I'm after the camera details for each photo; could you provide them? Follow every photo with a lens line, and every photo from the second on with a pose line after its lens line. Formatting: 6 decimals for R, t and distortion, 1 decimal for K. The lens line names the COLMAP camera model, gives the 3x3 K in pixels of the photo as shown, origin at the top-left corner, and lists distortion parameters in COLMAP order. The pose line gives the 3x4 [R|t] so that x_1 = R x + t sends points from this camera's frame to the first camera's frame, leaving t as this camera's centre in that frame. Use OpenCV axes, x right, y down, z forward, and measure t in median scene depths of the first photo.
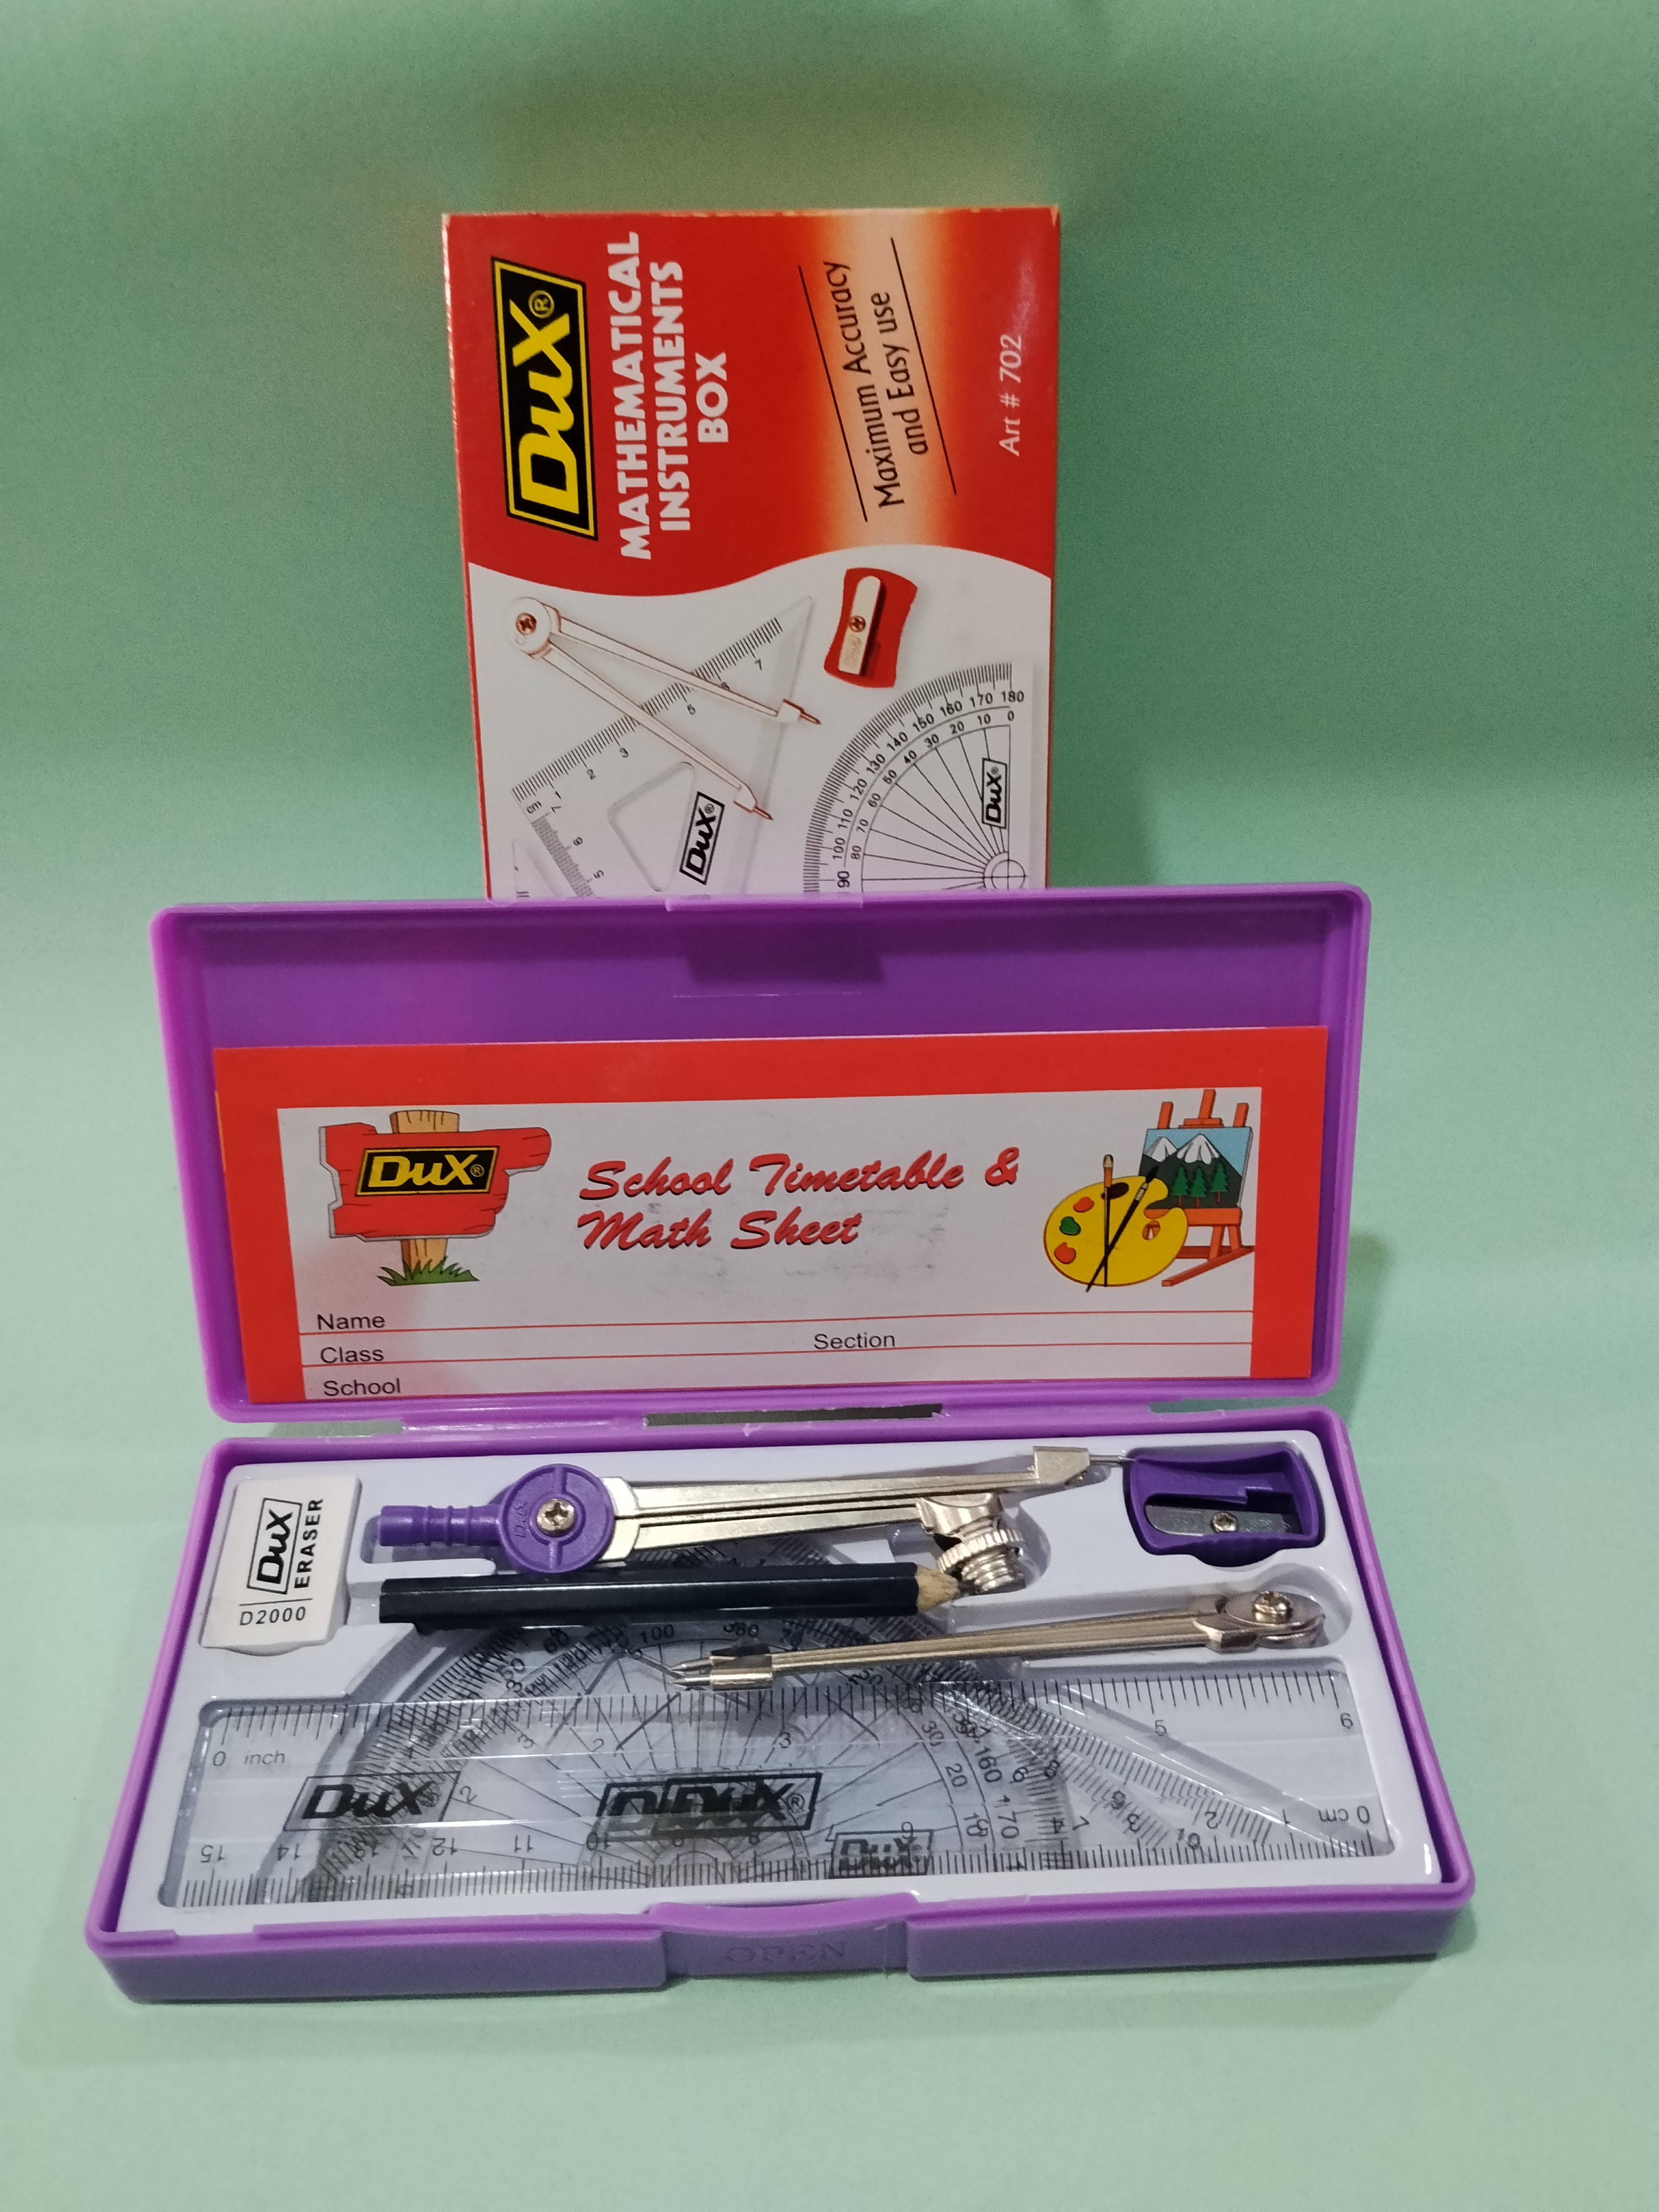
lens RADIAL K [[1882.1, 0, 833.7], [0, 1882.1, 1110.5], [0, 0, 1]] dist [0.032266, -0.046178]
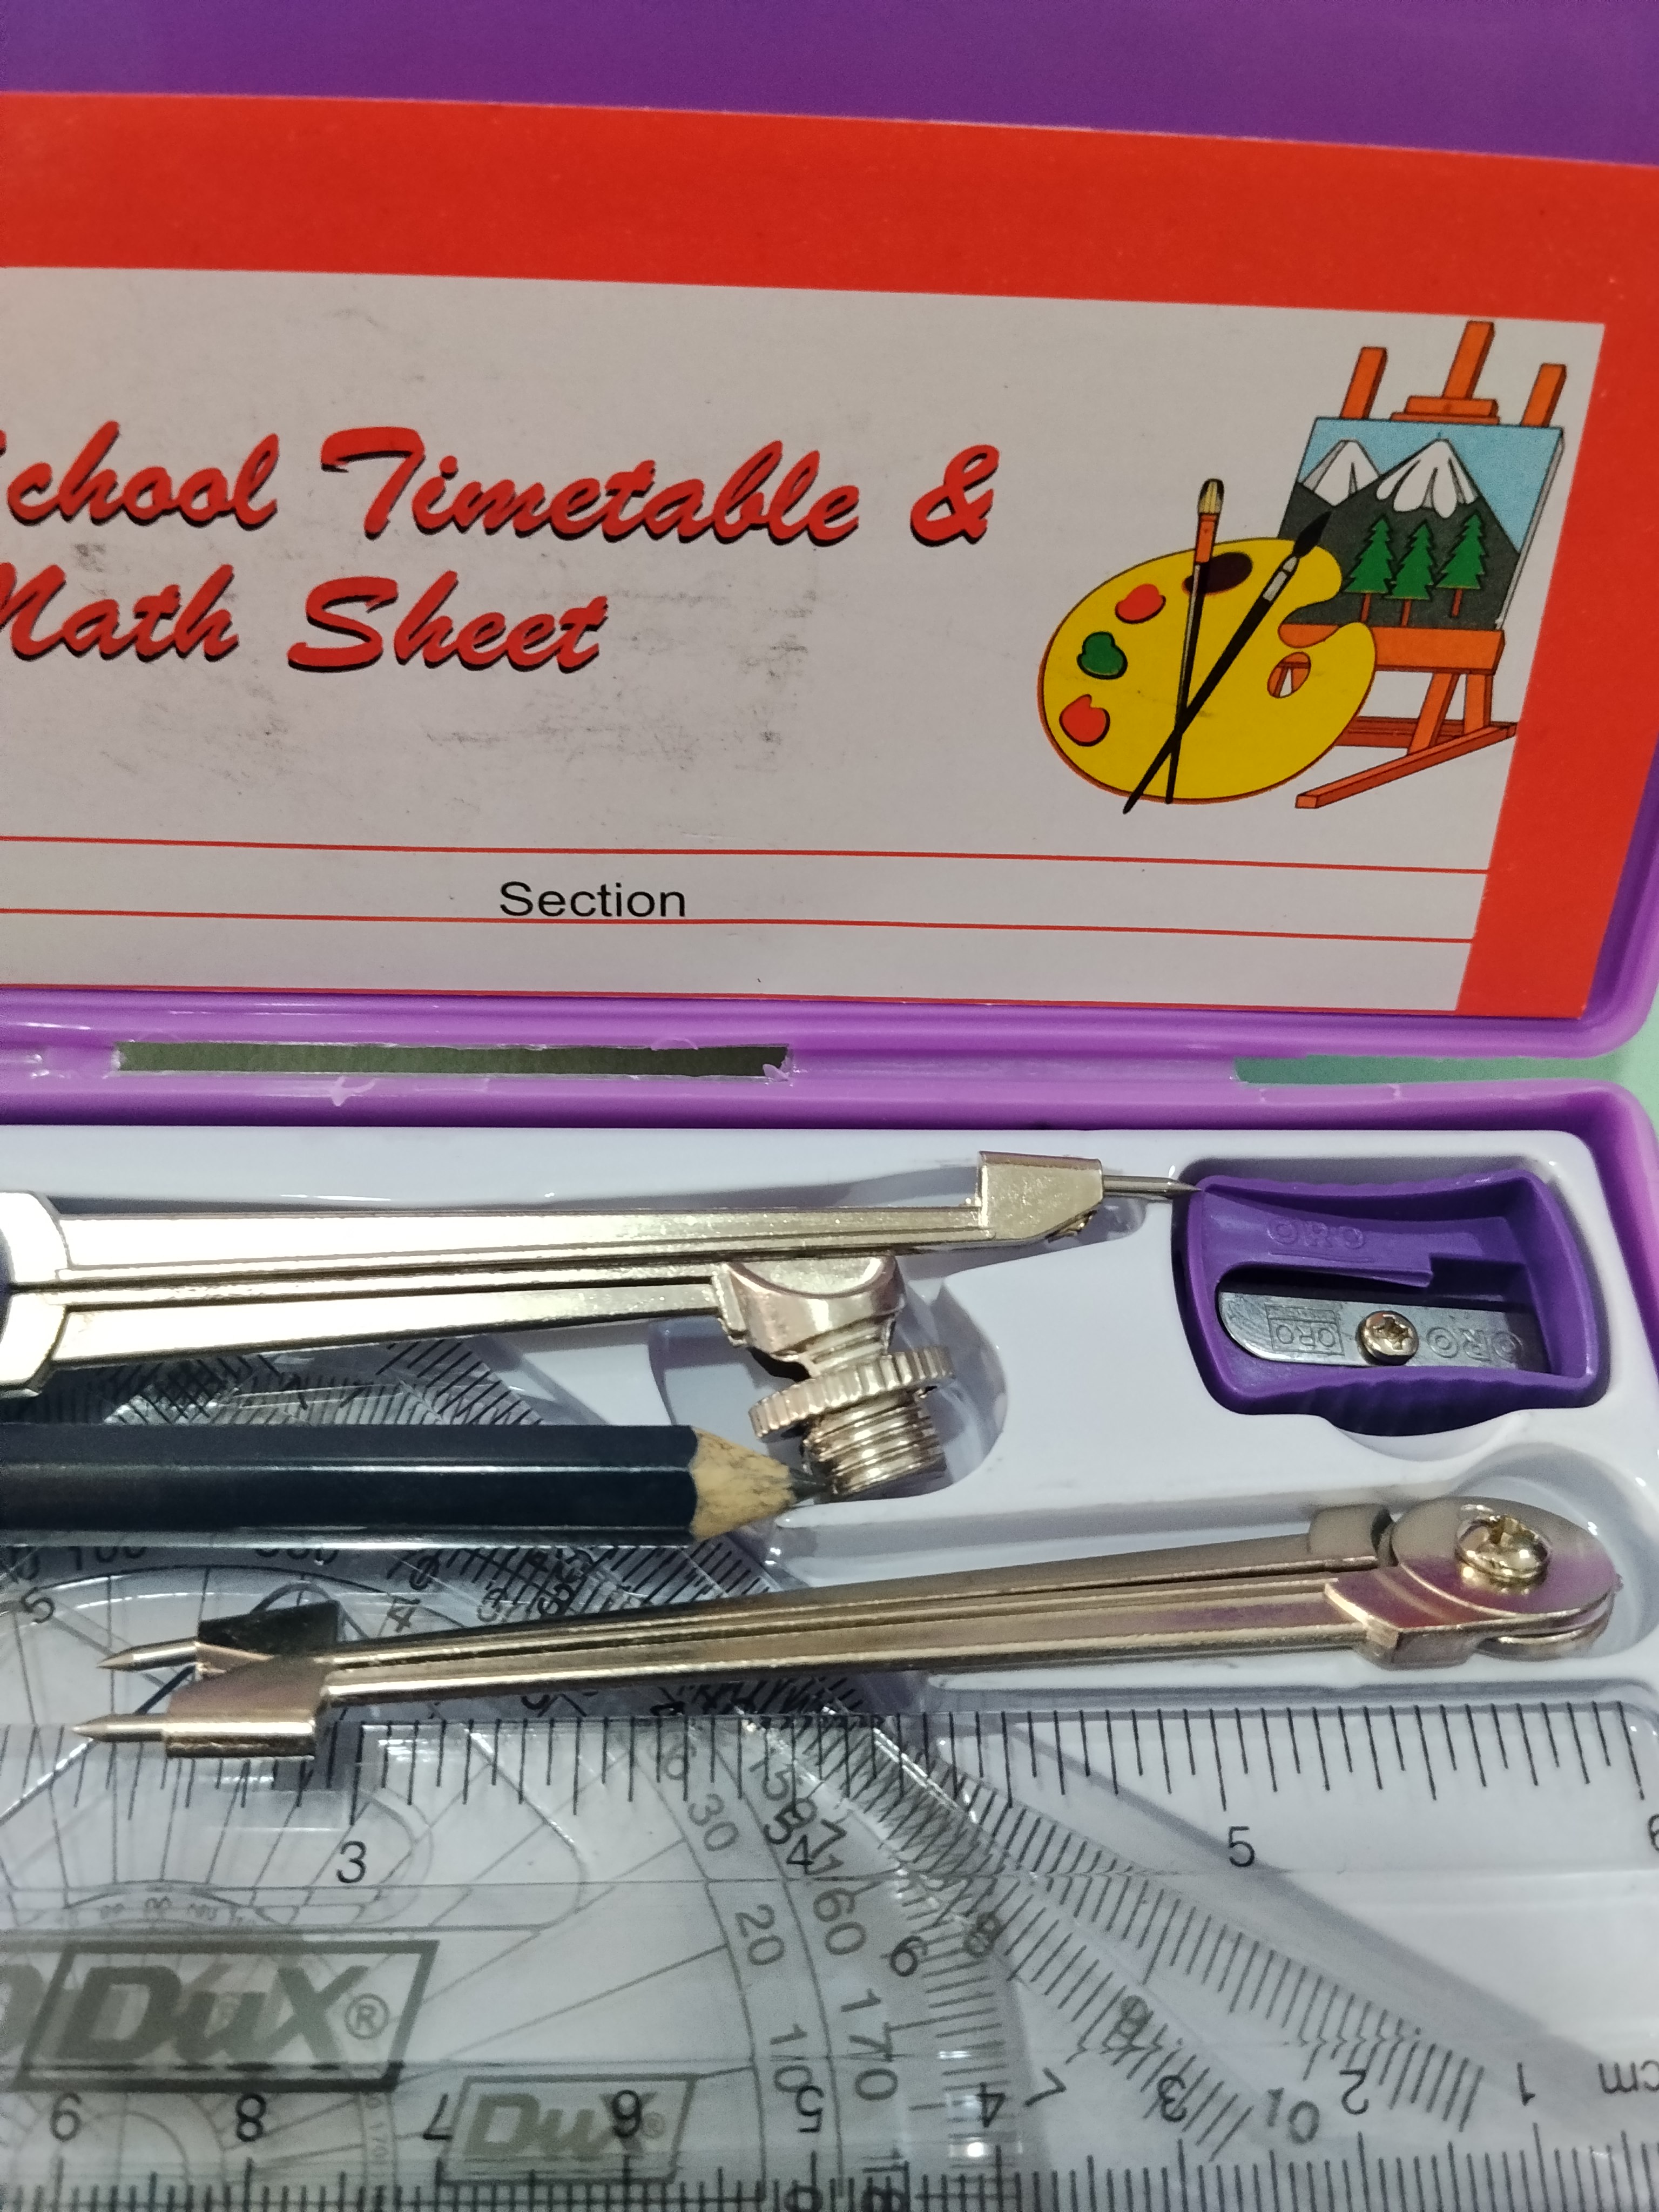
lens RADIAL K [[1882.1, 0, 834.5], [0, 1882.1, 1087.9], [0, 0, 1]] dist [0.032266, -0.046178]
pose [[0.997931, 0.037695, 0.052084, 0.051141], [-0.049768, 0.965766, 0.254595, 0.055057], [-0.040704, -0.256660, 0.965644, 0.620947]]
